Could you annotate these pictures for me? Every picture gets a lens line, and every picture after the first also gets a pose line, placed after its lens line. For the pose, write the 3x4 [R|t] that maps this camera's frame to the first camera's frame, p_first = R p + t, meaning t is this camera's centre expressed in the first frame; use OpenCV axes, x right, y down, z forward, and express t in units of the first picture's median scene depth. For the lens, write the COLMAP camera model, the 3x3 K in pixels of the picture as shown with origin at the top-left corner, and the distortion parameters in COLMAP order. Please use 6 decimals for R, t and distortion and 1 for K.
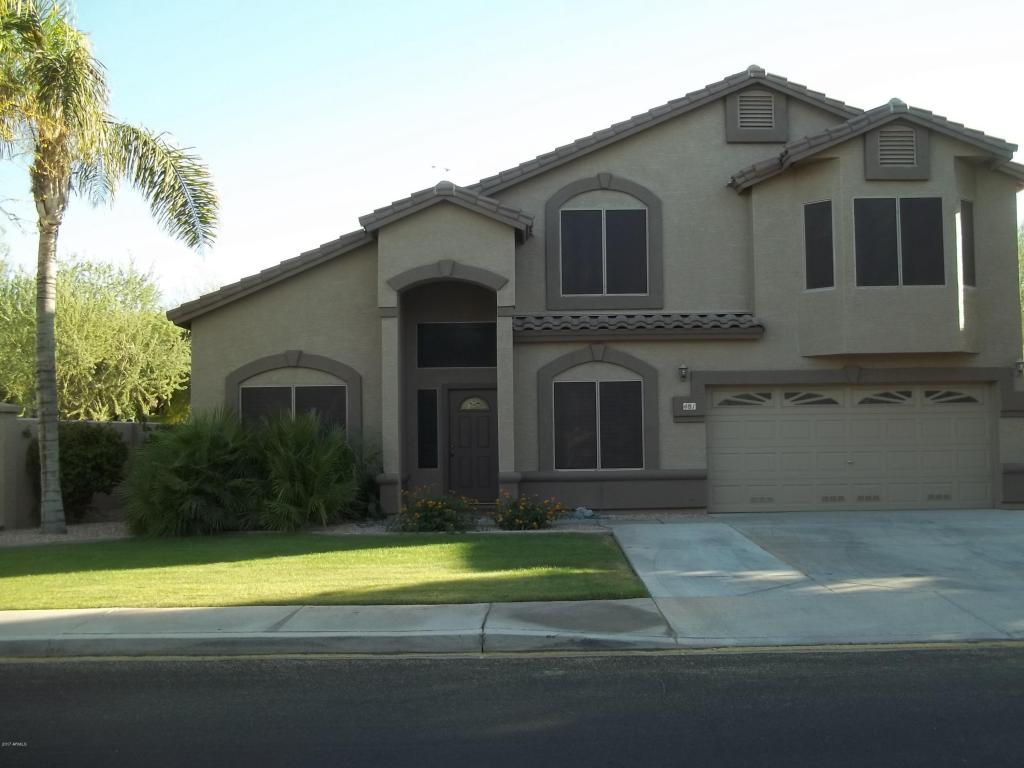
lens RADIAL K [[1128.0, 0, 512.9], [0, 1128.0, 386.6], [0, 0, 1]] dist [0.022649, 0.000000]
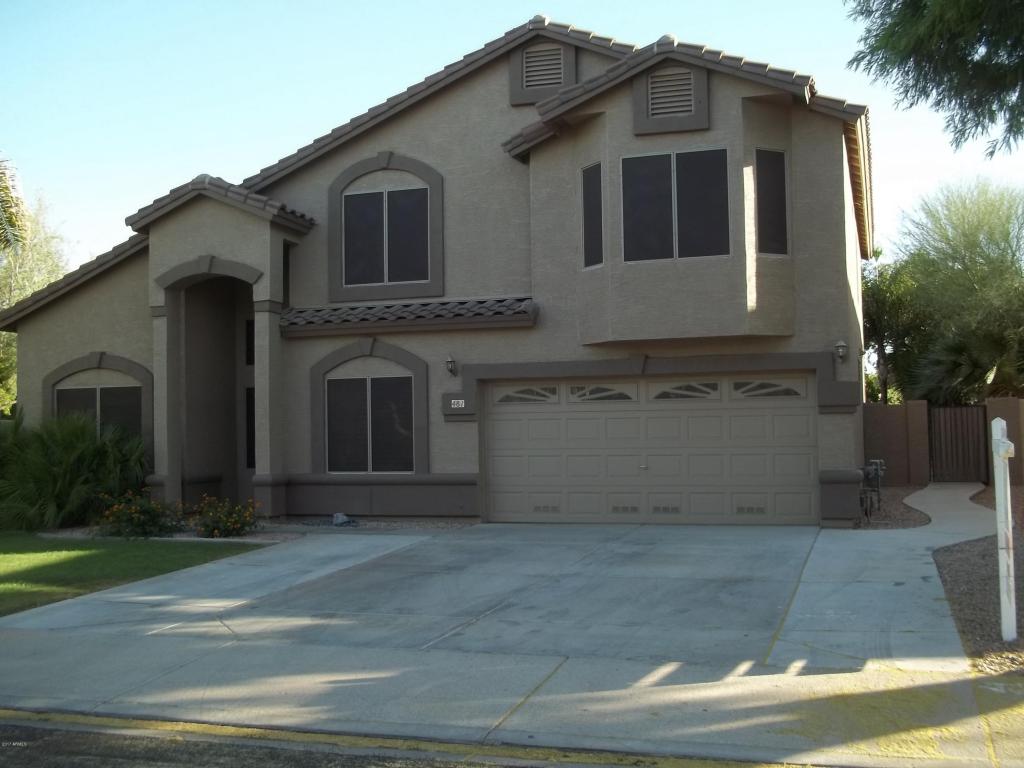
lens RADIAL K [[1128.0, 0, 511.8], [0, 1128.0, 380.4], [0, 0, 1]] dist [0.022649, 0.000000]
pose [[0.942256, -0.015156, -0.334551, 0.496021], [0.017415, 0.999841, 0.003754, -0.003610], [0.334441, -0.009364, 0.942370, 0.165484]]
